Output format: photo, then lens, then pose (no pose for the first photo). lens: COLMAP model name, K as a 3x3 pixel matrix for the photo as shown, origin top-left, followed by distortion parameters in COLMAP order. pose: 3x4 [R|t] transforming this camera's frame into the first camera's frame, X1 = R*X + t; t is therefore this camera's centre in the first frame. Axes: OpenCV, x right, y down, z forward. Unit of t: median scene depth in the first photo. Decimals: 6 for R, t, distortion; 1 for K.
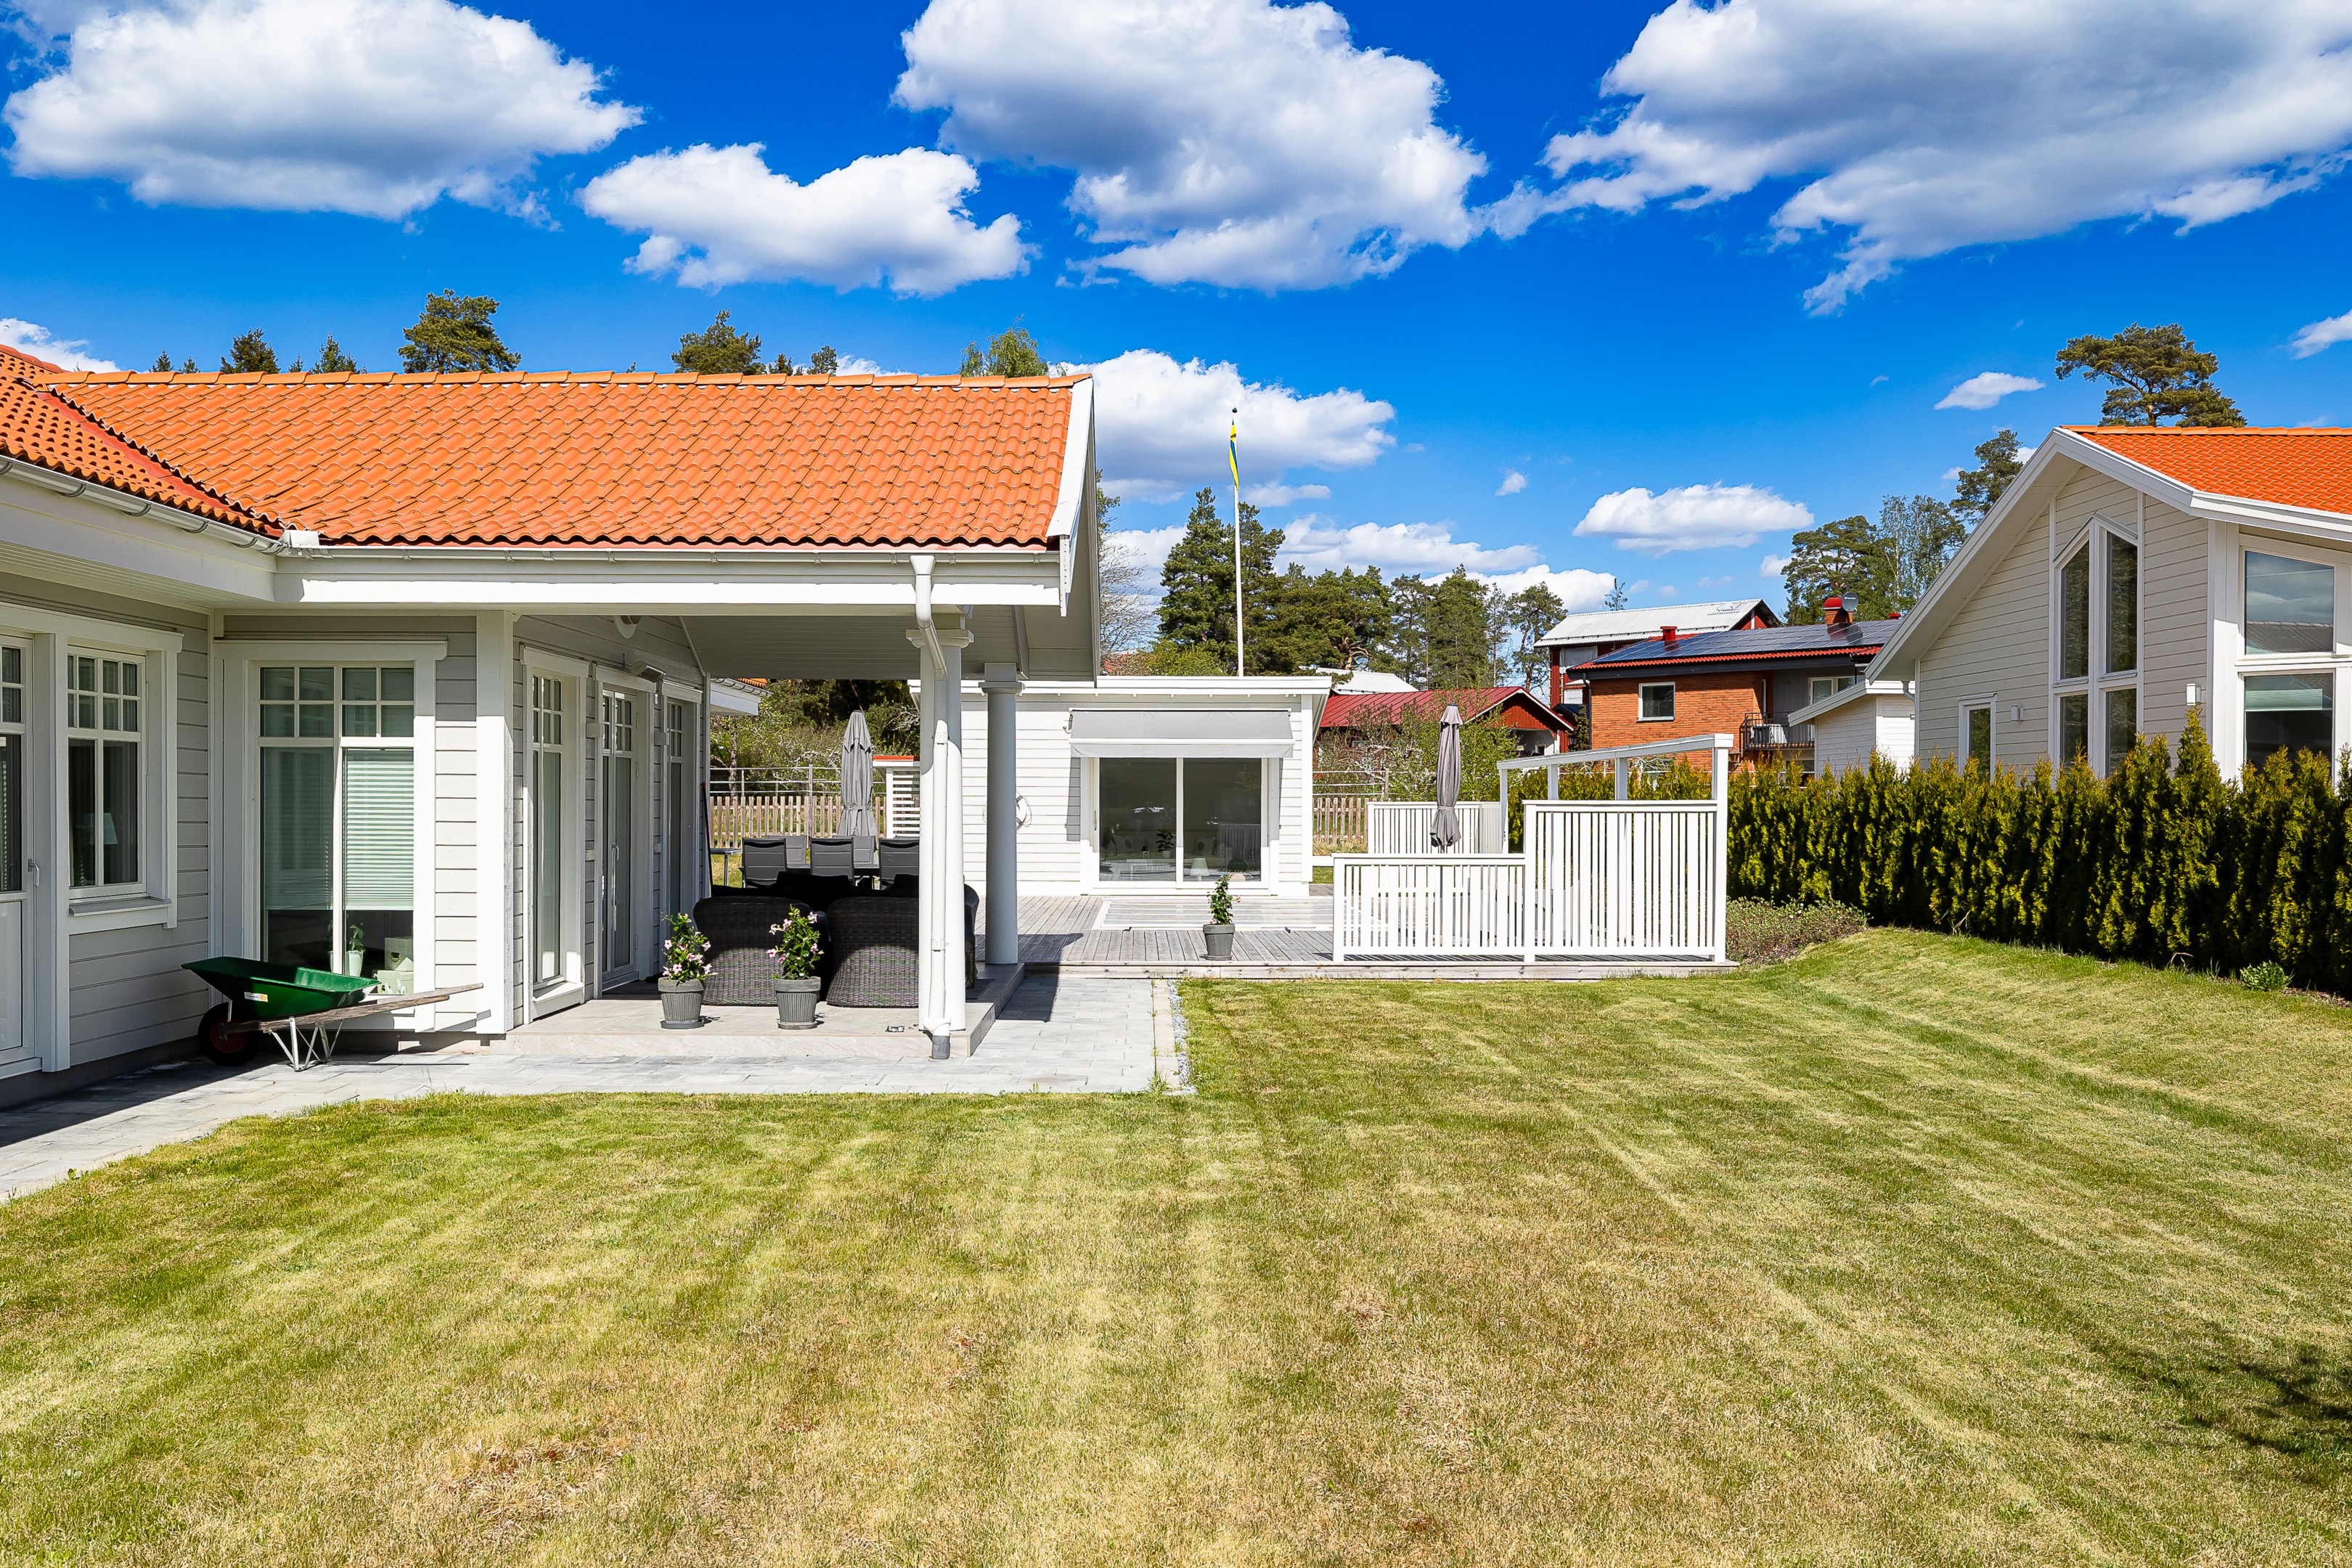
lens RADIAL K [[1946.8, 0, 1153.9], [0, 1946.8, 817.8], [0, 0, 1]] dist [-0.012363, -0.009239]
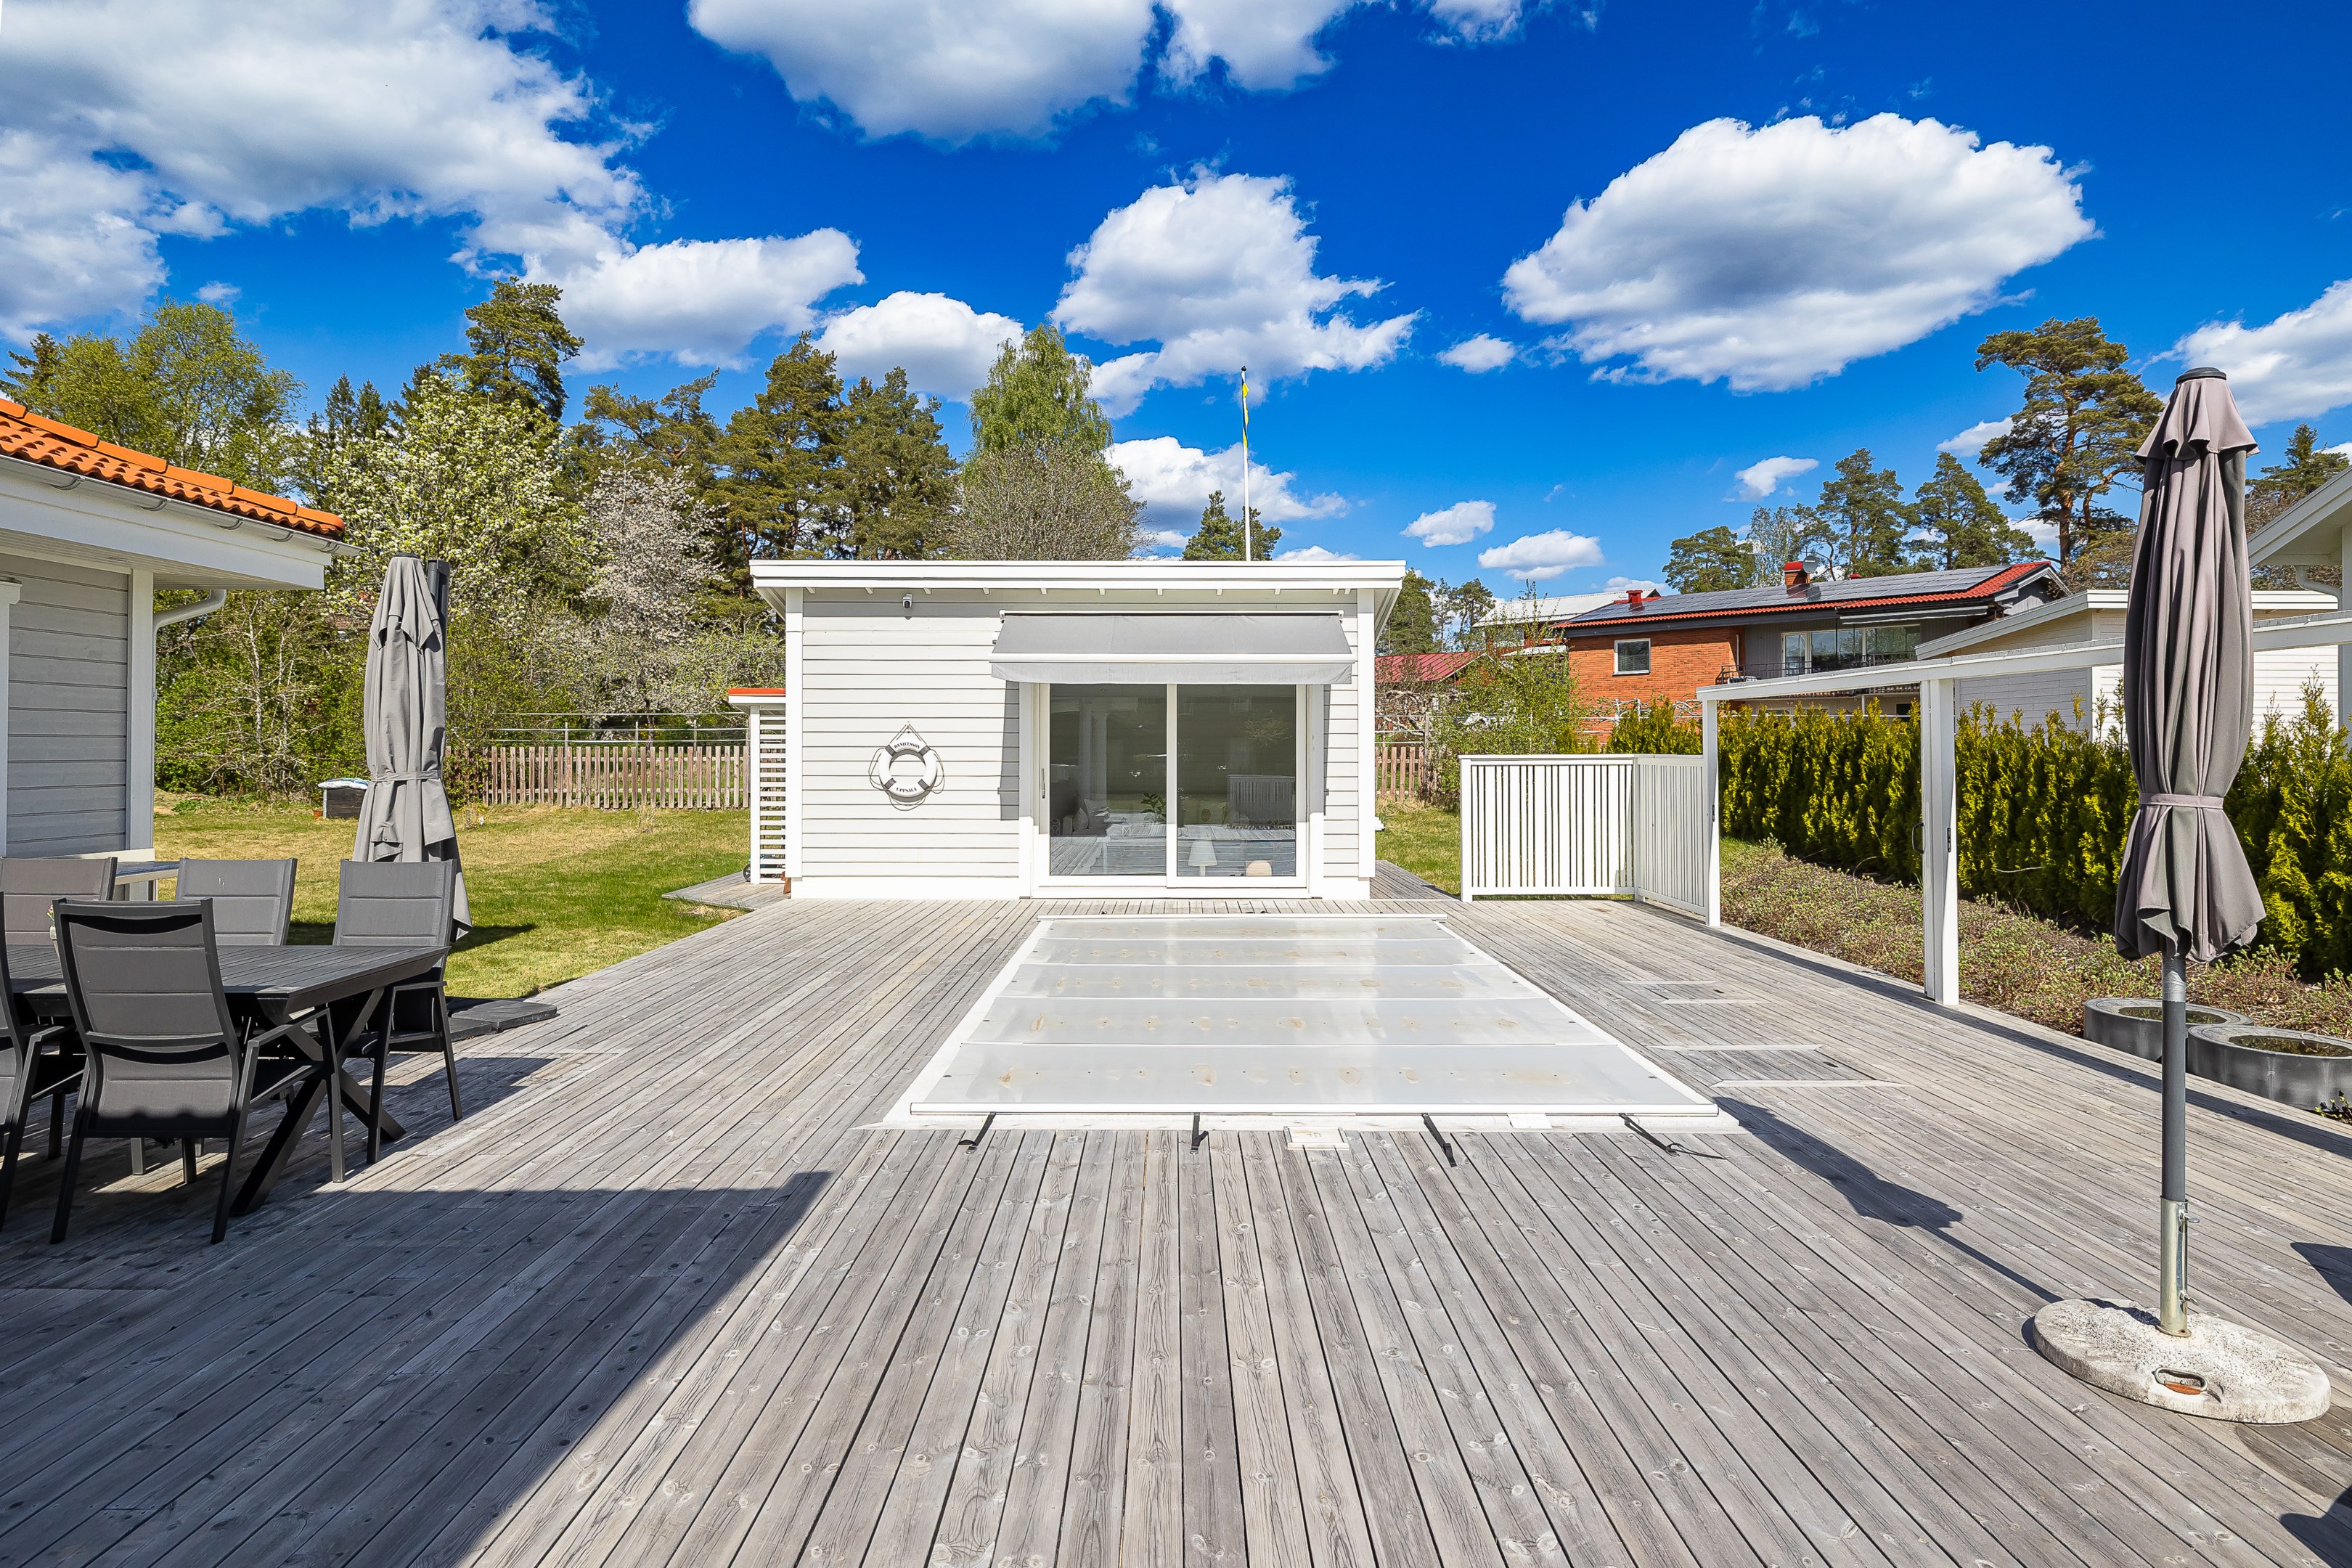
lens RADIAL K [[1322.0, 0, 1187.0], [0, 1322.0, 739.2], [0, 0, 1]] dist [-0.002245, 0.000019]
pose [[0.999994, -0.001616, 0.002993, 0.033907], [0.001660, 0.999890, -0.014727, -0.013752], [-0.002969, 0.014732, 0.999887, 1.116024]]
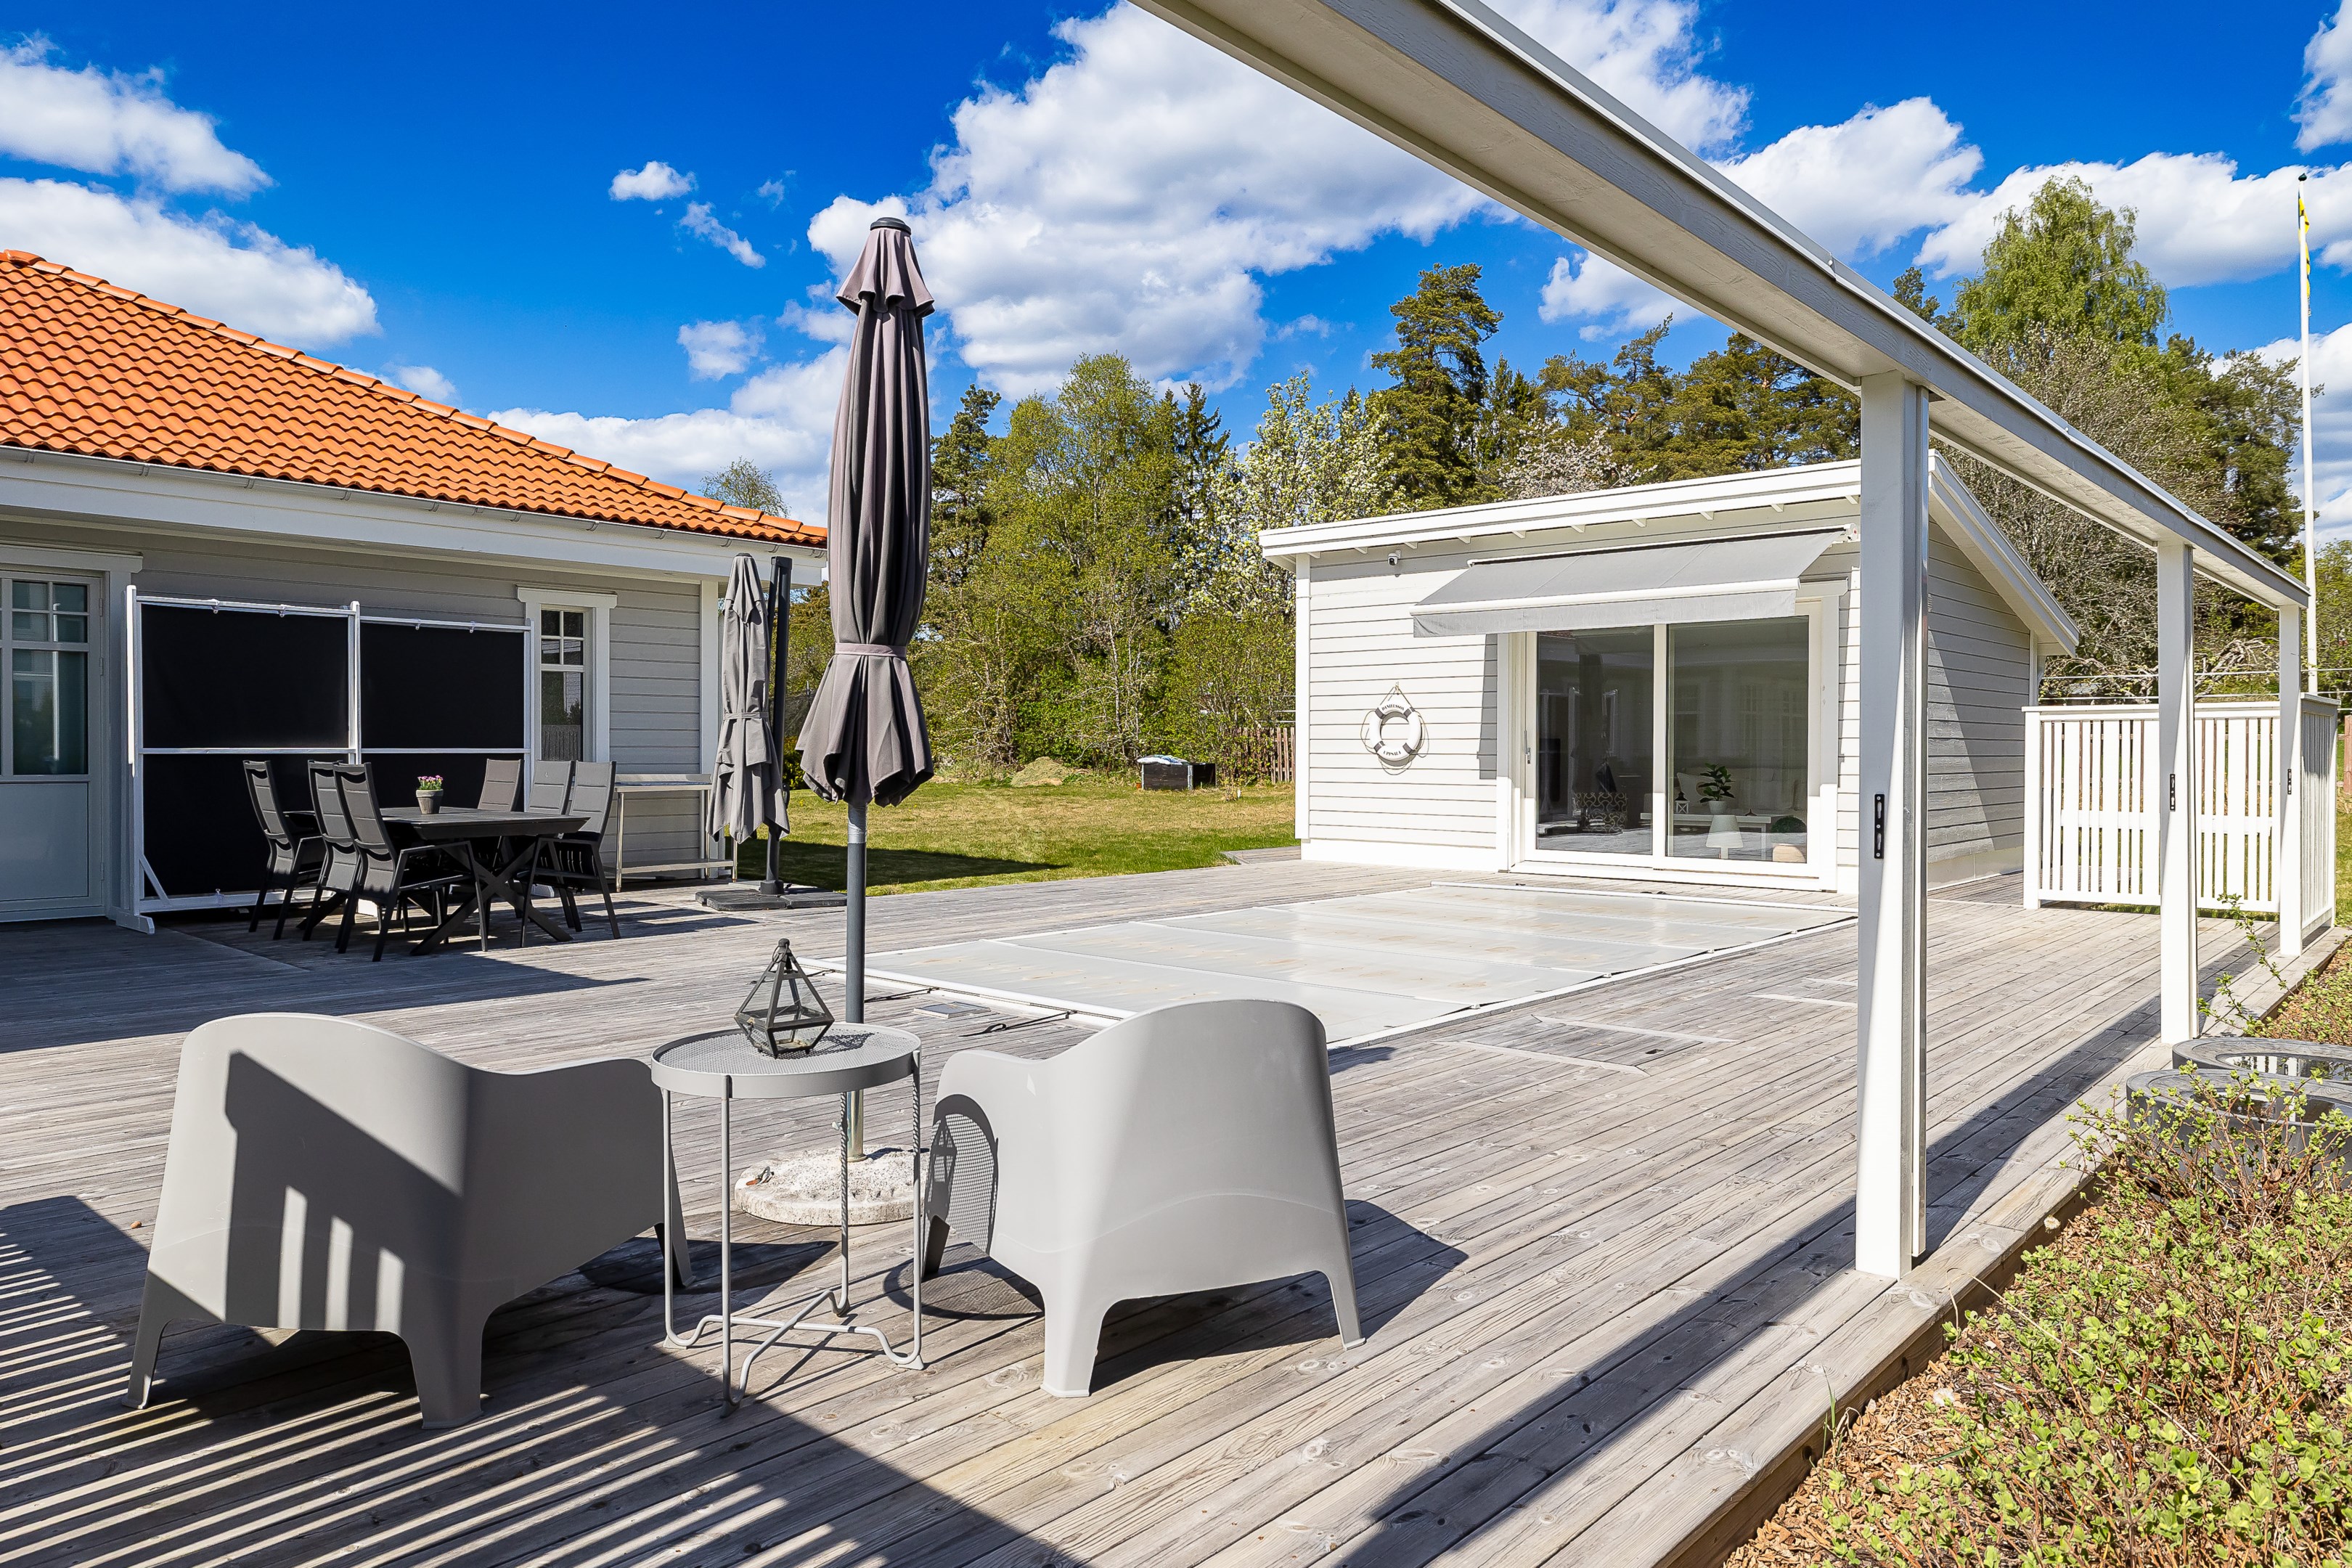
lens RADIAL K [[1536.6, 0, 1198.5], [0, 1536.6, 751.5], [0, 0, 1]] dist [-0.003696, 0.004171]
pose [[0.745433, -0.001413, -0.666579, 0.416398], [-0.004222, 0.999968, -0.006841, 0.012908], [0.666567, 0.007914, 0.745403, 1.175627]]
